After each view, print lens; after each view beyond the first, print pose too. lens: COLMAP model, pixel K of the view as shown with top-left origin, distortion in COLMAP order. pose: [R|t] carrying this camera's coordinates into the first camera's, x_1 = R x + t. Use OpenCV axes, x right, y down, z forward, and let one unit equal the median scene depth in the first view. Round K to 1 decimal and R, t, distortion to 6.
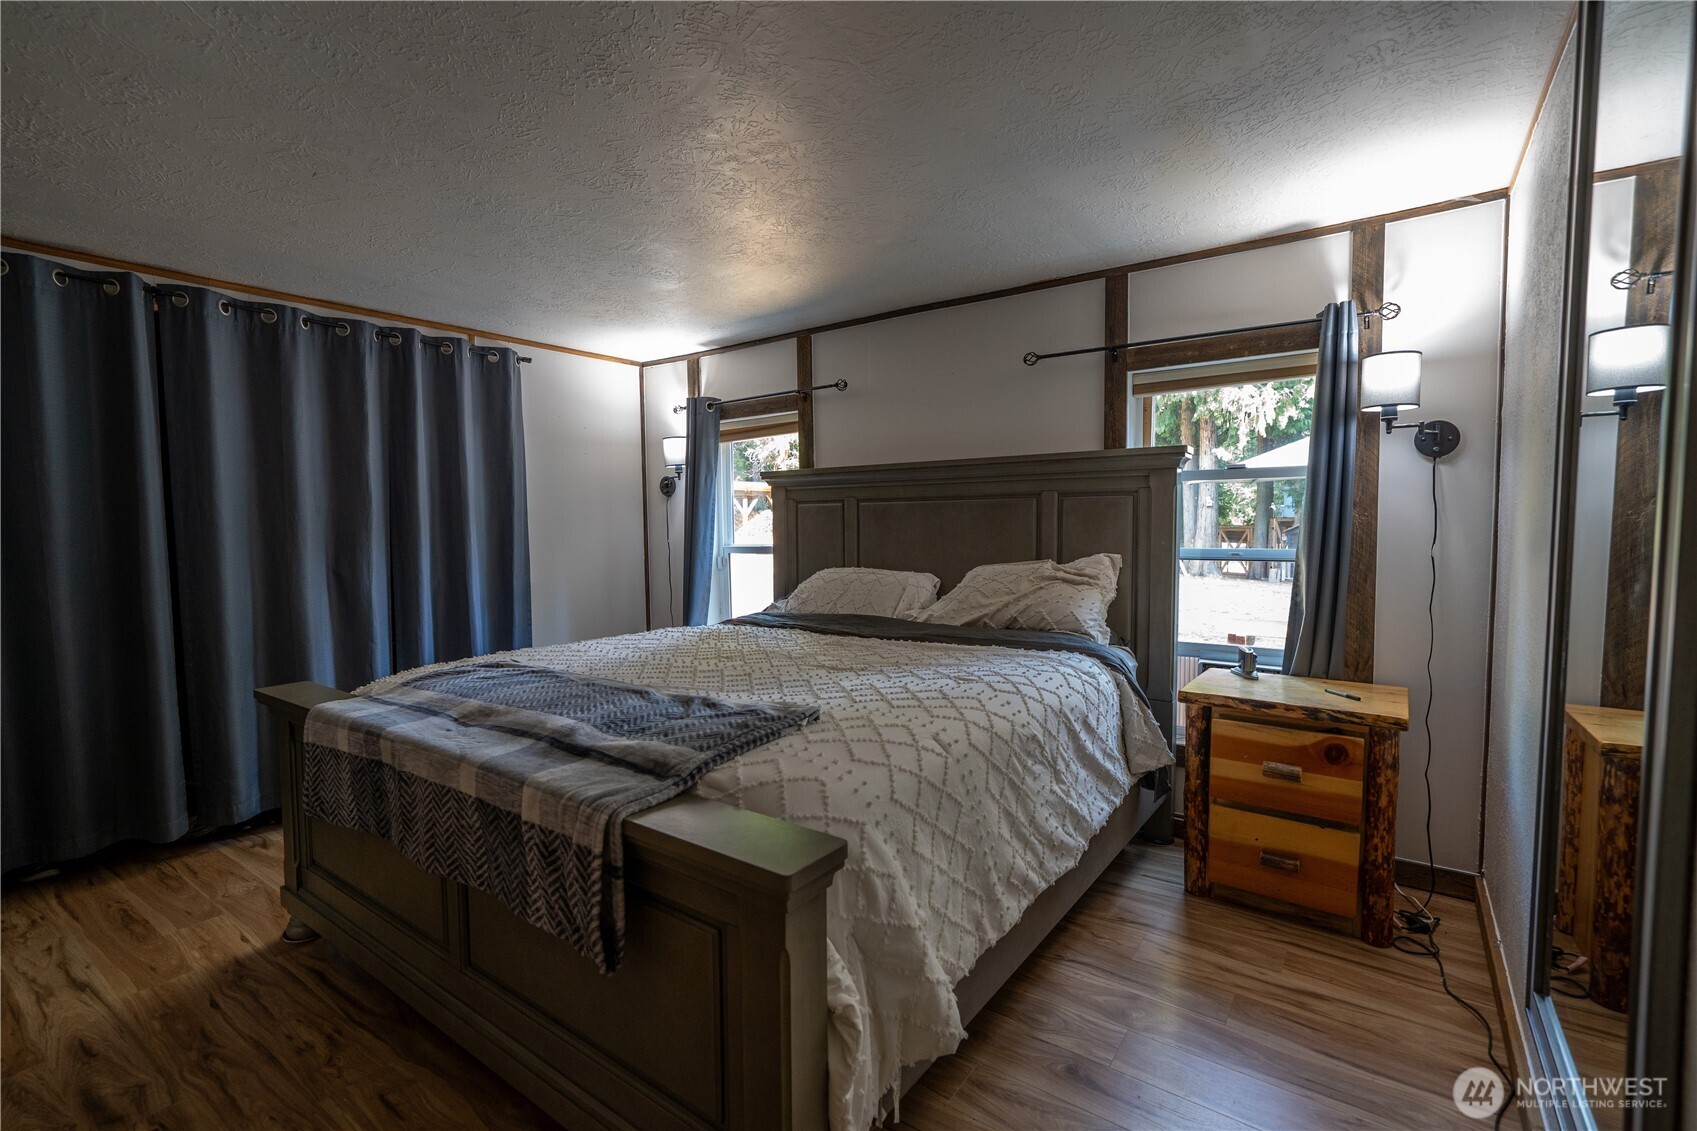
lens RADIAL K [[759.9, 0, 848.5], [0, 759.9, 565.5], [0, 0, 1]] dist [0.001225, 0.000057]
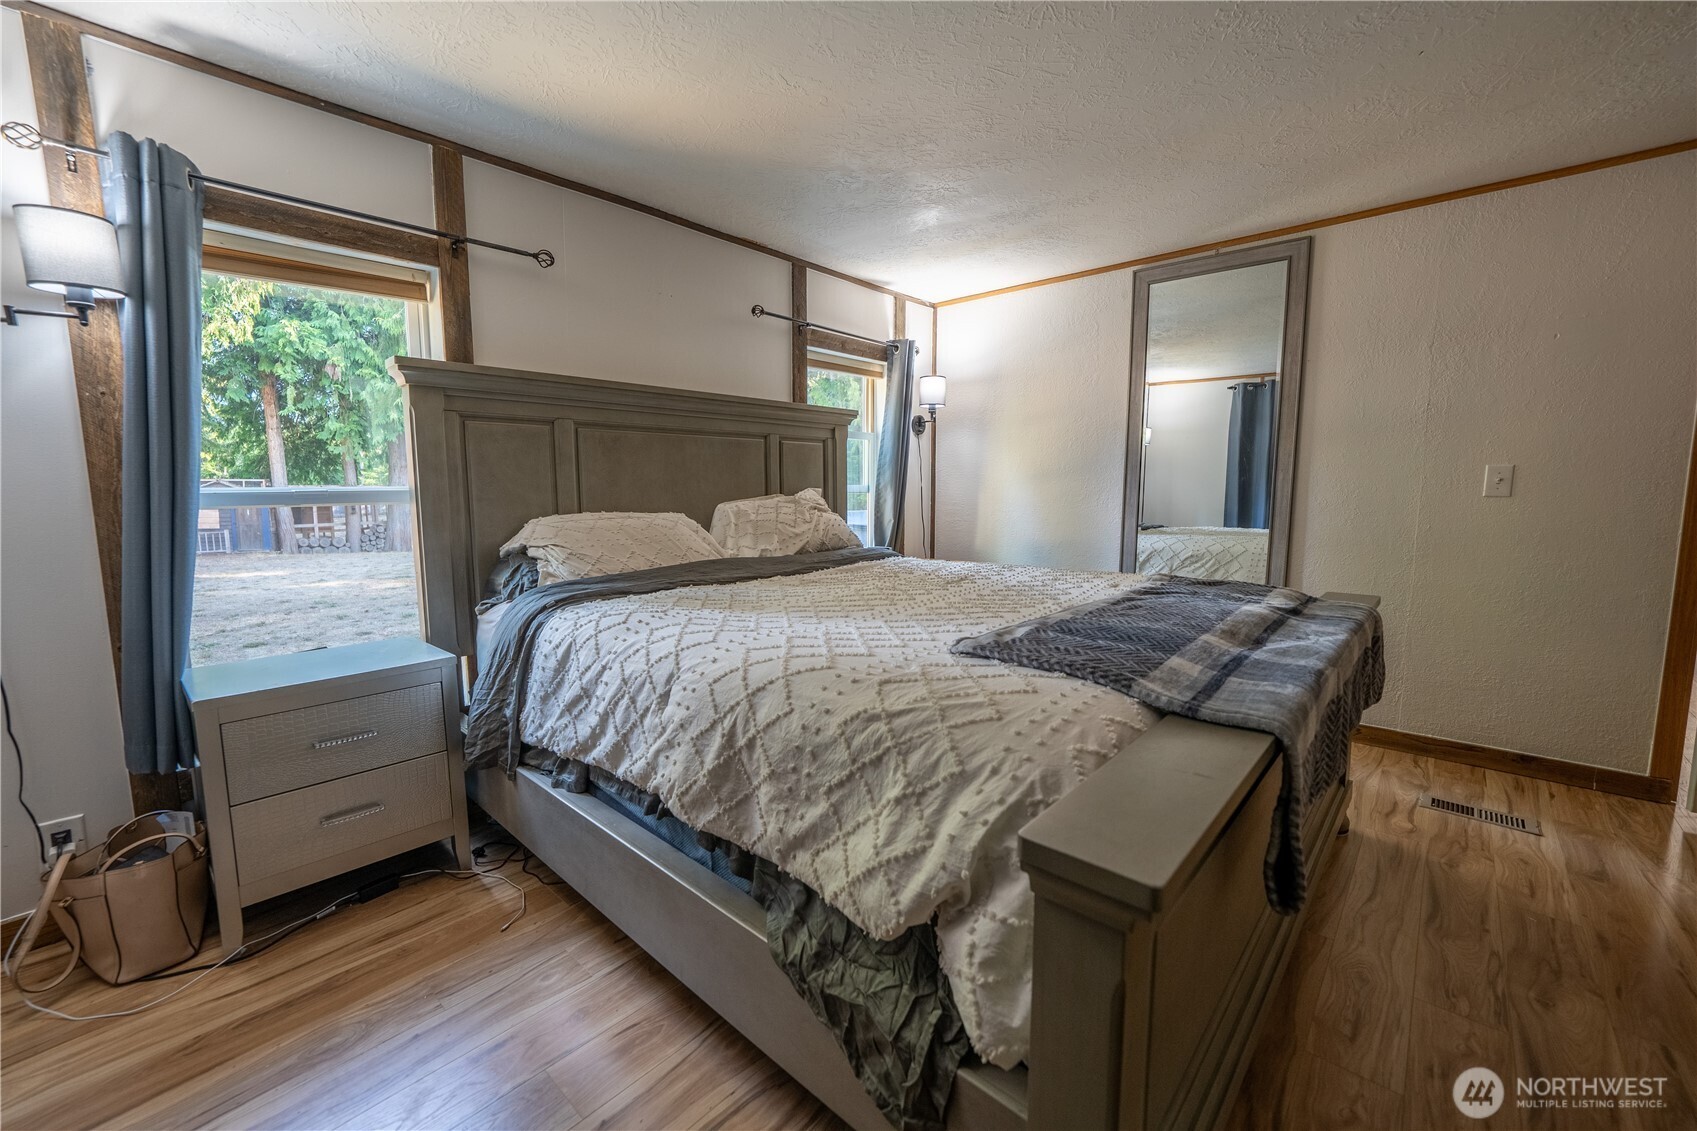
lens RADIAL K [[677.0, 0, 848.5], [0, 677.0, 565.5], [0, 0, 1]] dist [-0.002241, 0.000399]
pose [[0.115530, -0.113120, 0.986842, -0.728950], [0.048292, 0.992959, 0.108167, -0.005463], [-0.992129, 0.035160, 0.120180, 0.734825]]
